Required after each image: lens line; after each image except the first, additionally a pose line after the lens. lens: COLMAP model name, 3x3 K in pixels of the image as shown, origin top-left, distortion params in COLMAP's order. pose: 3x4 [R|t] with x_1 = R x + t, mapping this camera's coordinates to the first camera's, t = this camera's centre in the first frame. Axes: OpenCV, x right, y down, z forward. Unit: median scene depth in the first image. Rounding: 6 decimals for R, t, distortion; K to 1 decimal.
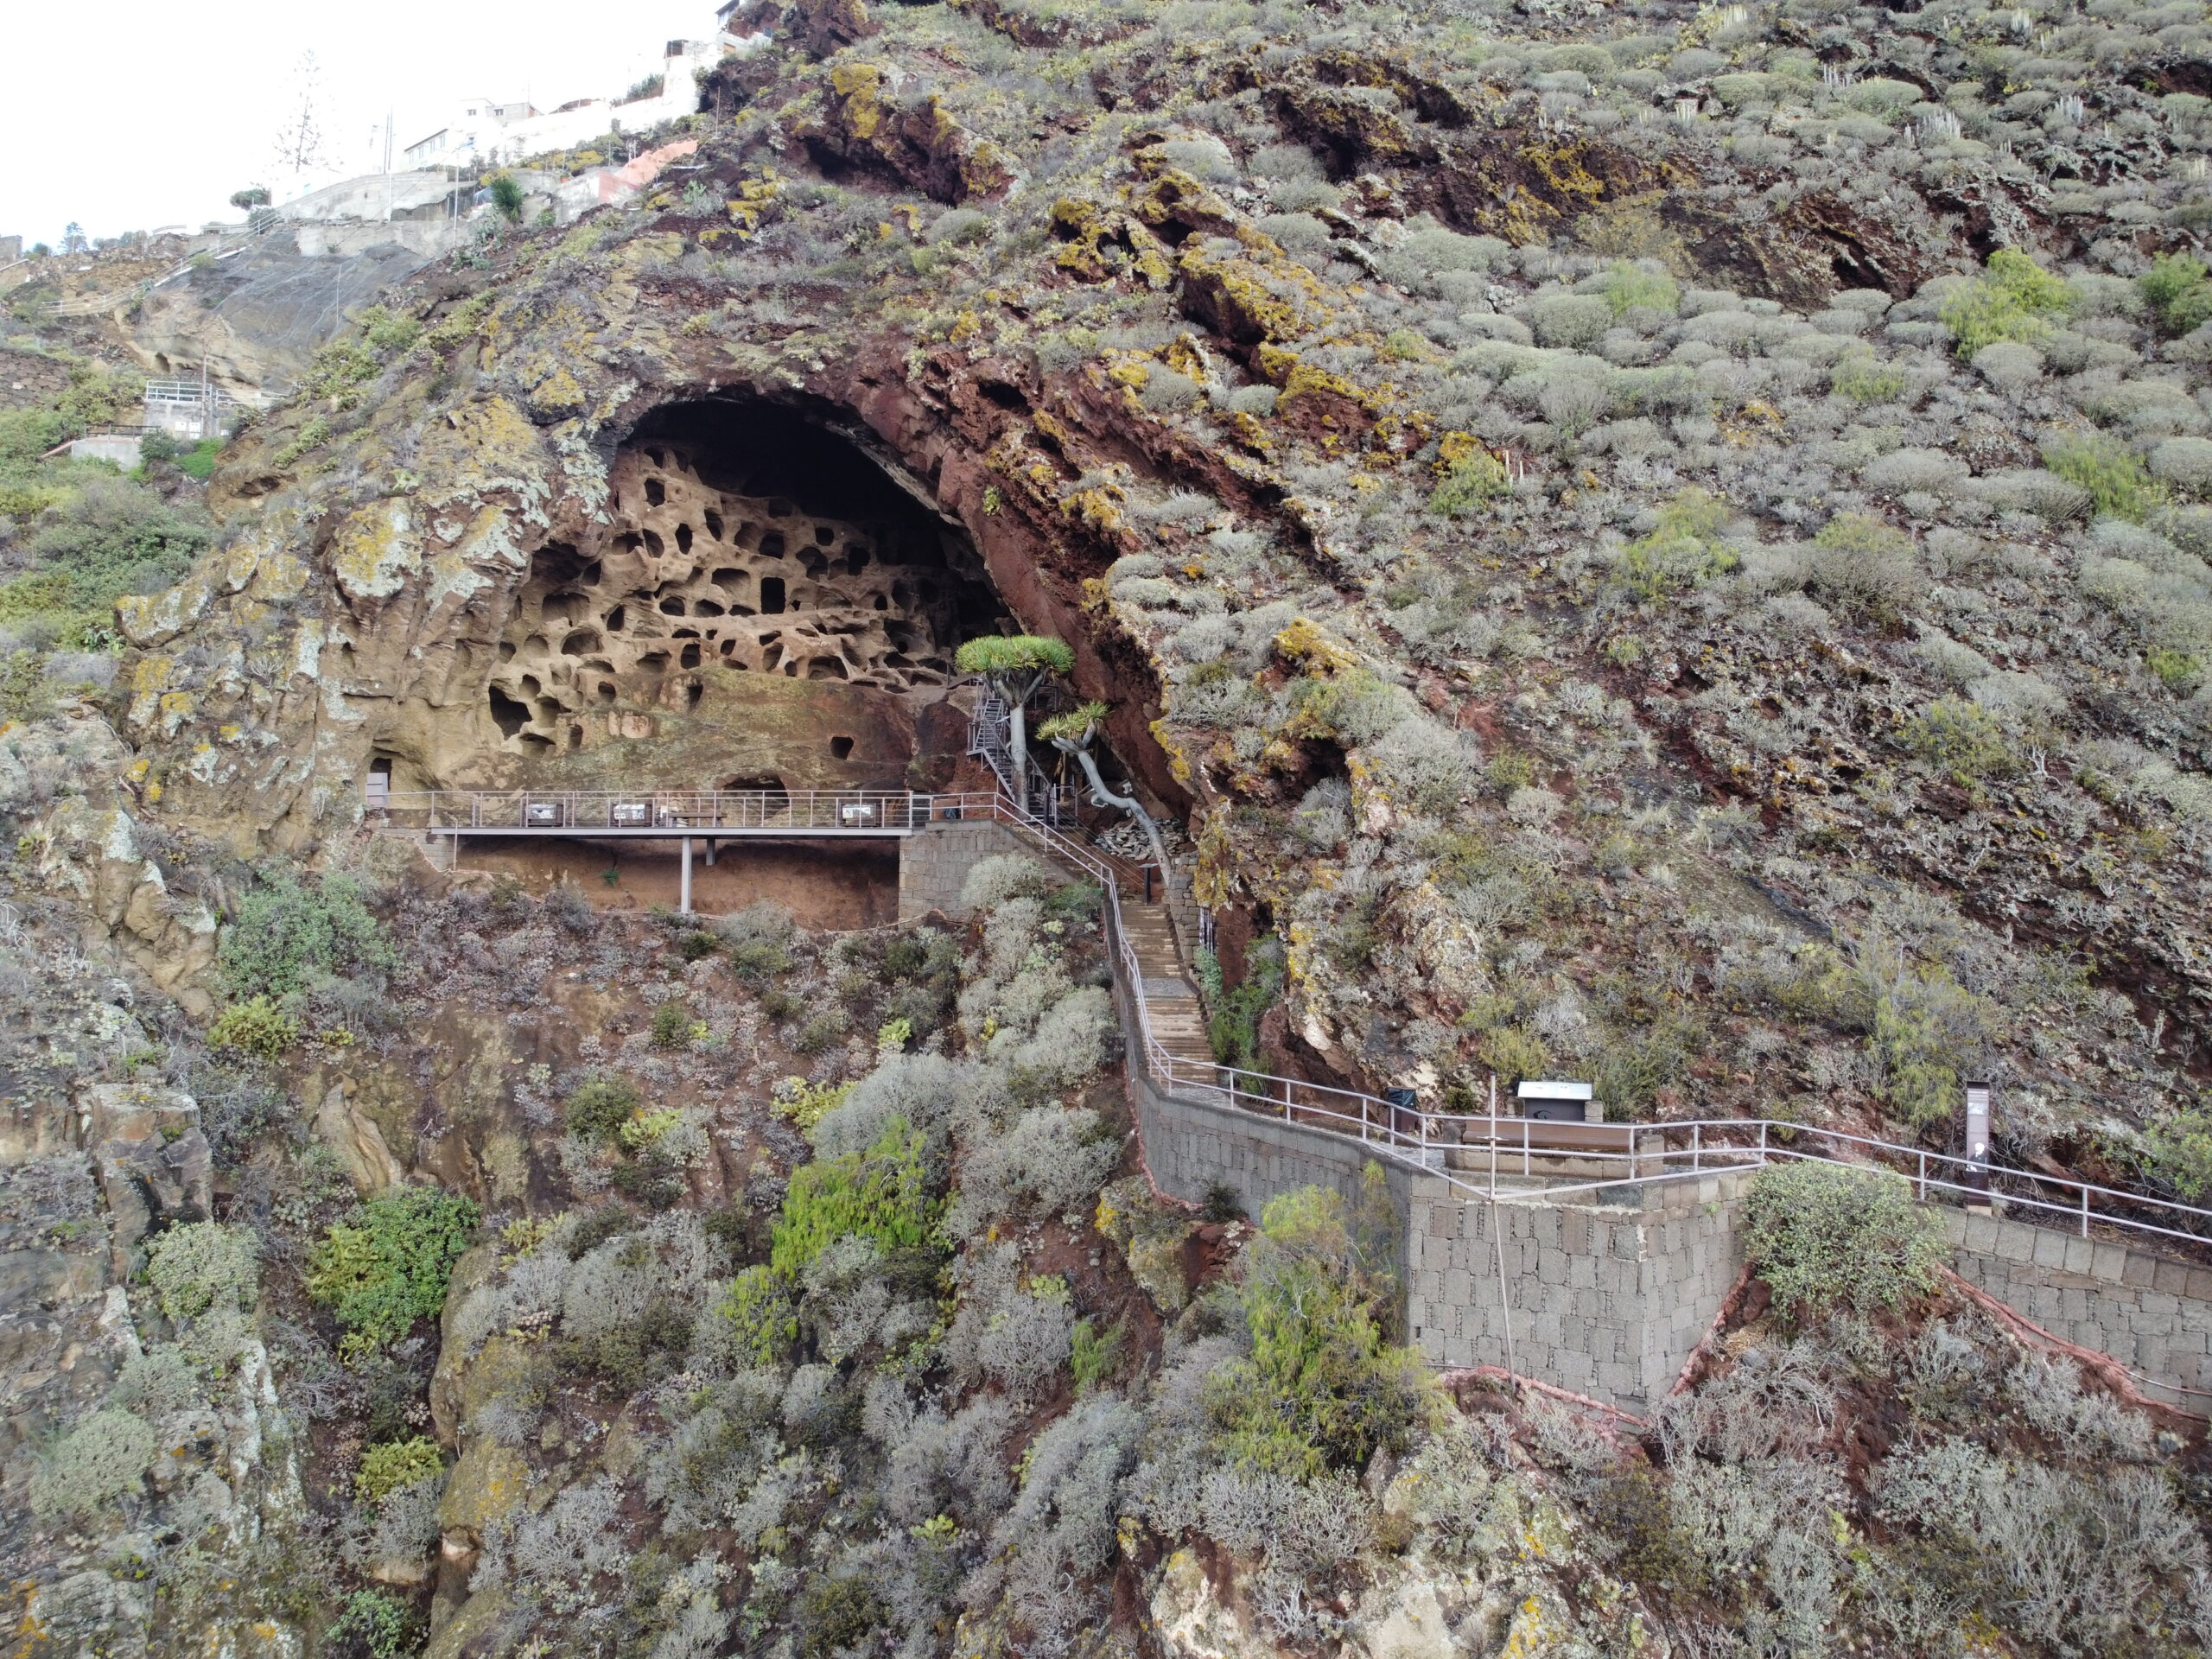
lens RADIAL K [[1678.6, 0, 1104.3], [0, 1678.6, 838.2], [0, 0, 1]] dist [0.002965, -0.010129]
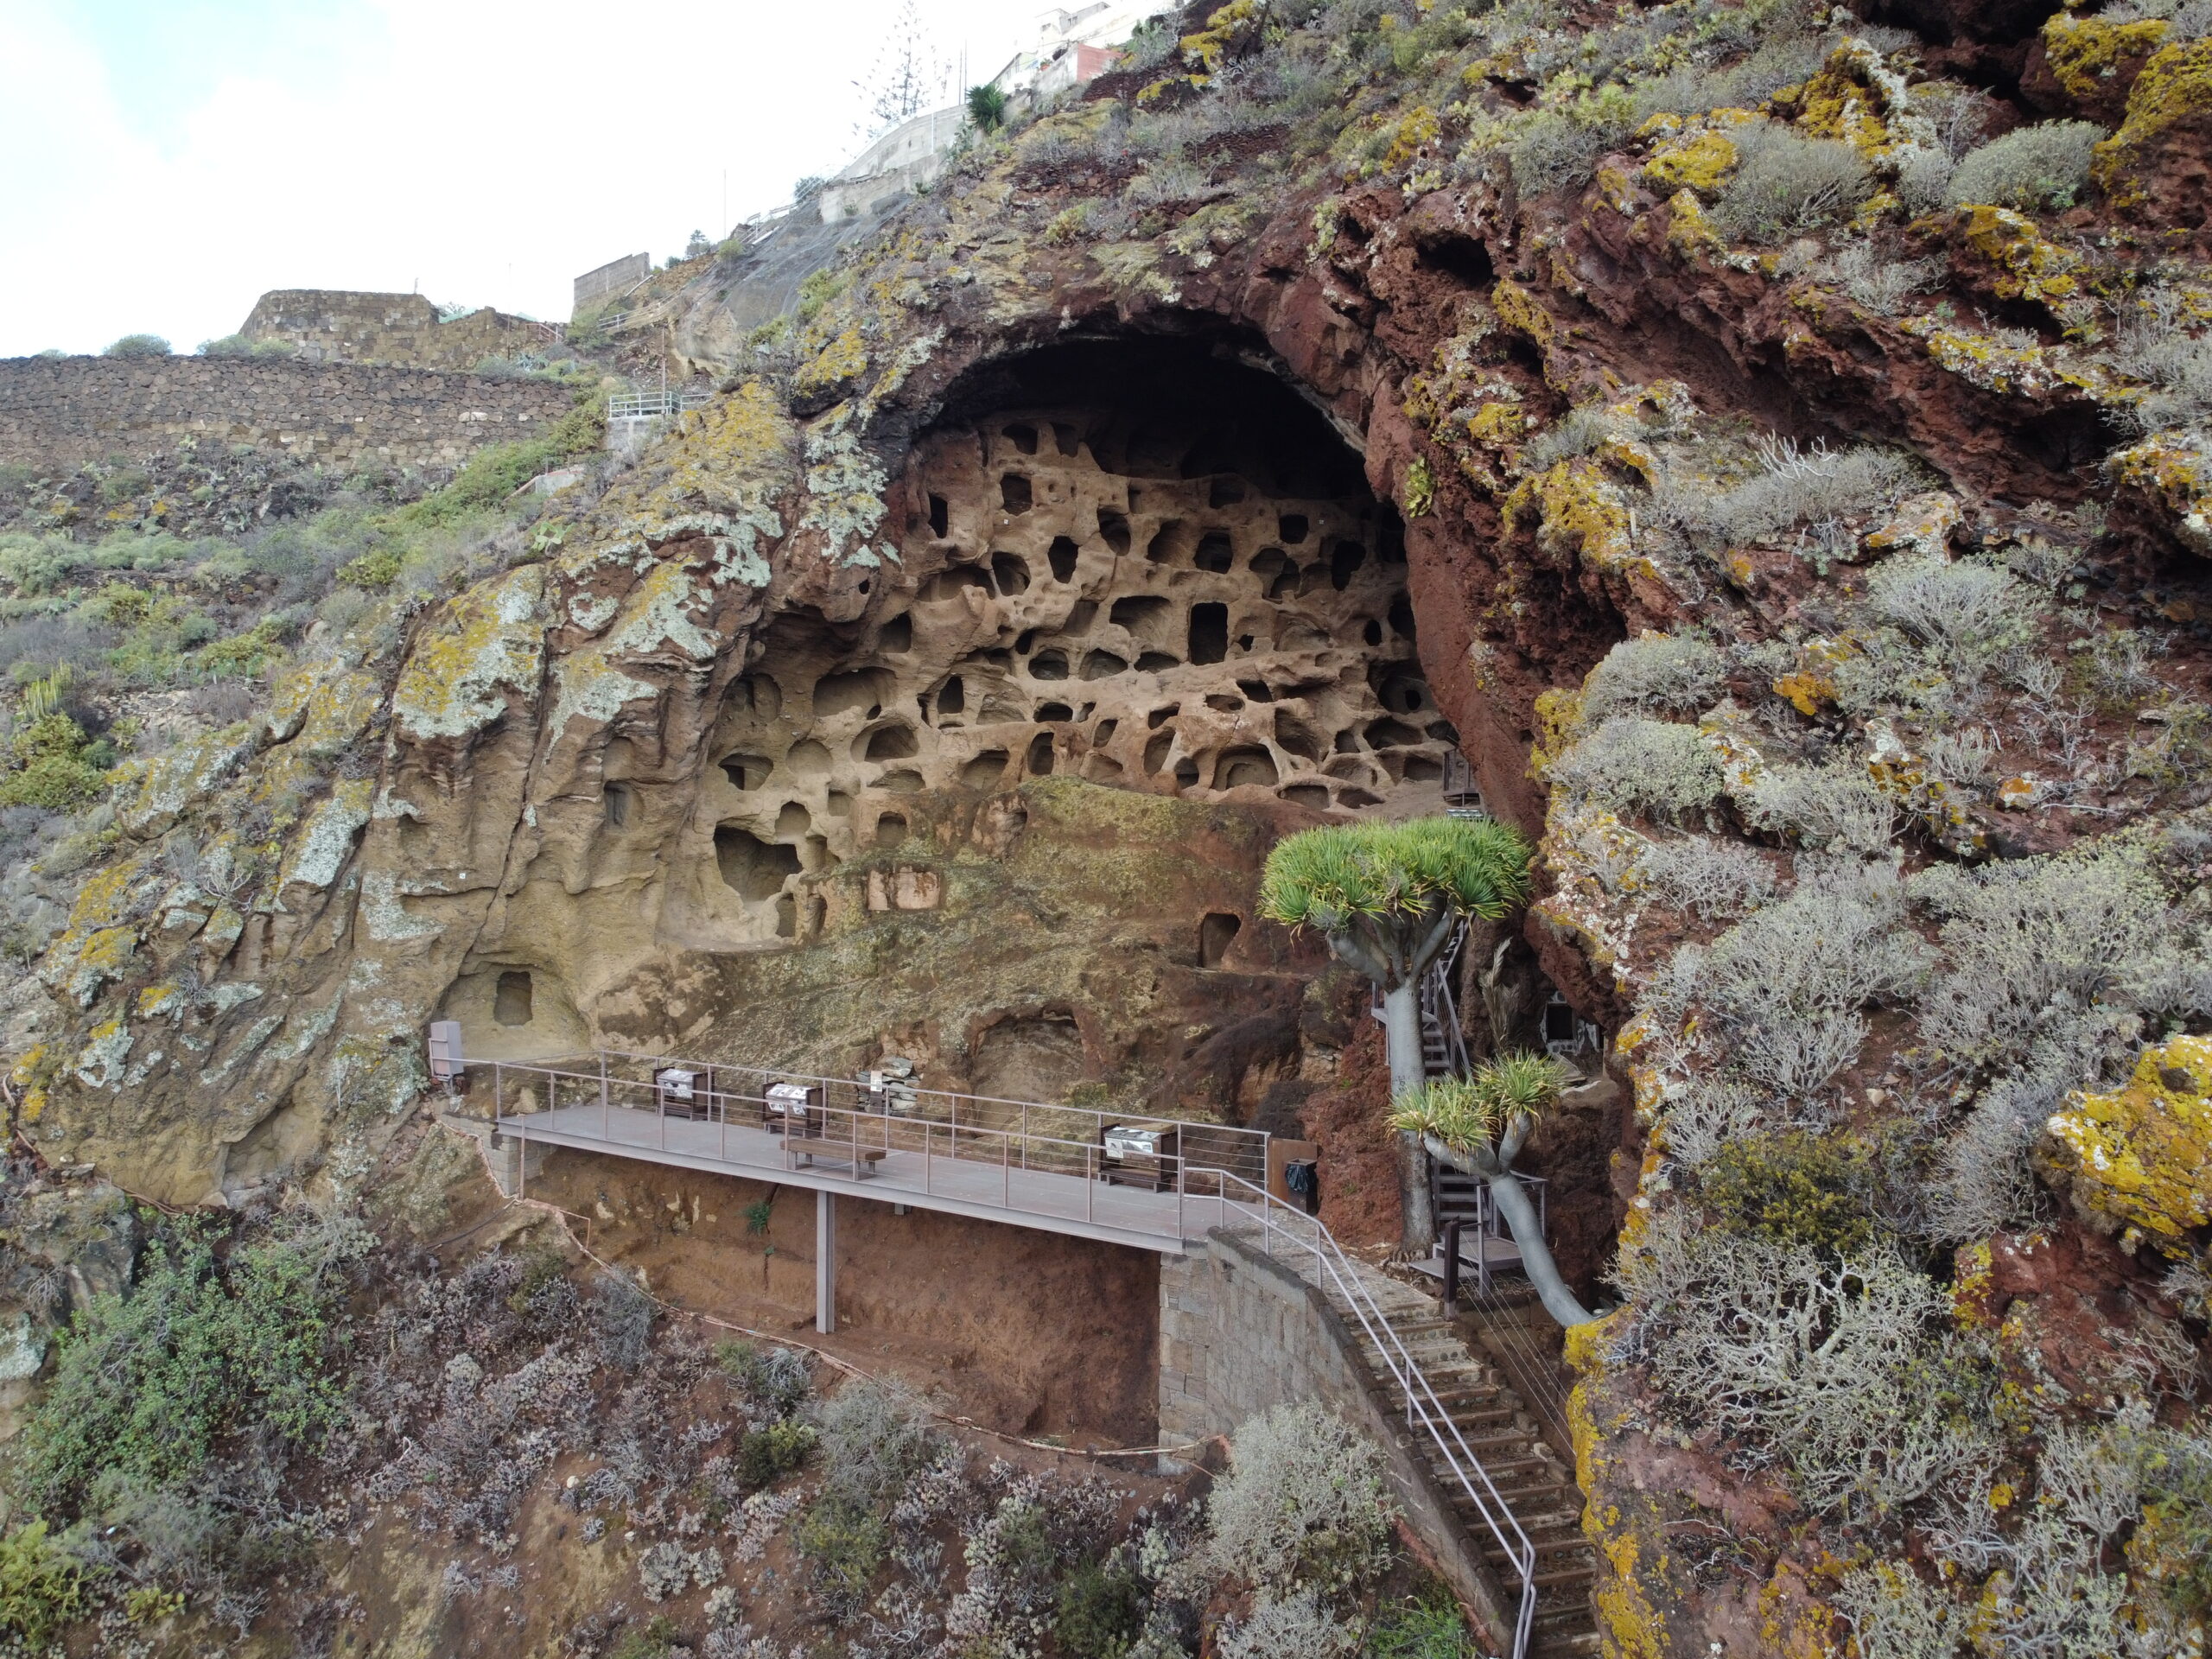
lens RADIAL K [[1678.6, 0, 1104.3], [0, 1678.6, 838.2], [0, 0, 1]] dist [0.002965, -0.010129]
pose [[0.902029, -0.005599, -0.431639, 0.053669], [0.026279, 0.998774, 0.041962, -0.111521], [0.430875, -0.049194, 0.901070, 0.474584]]
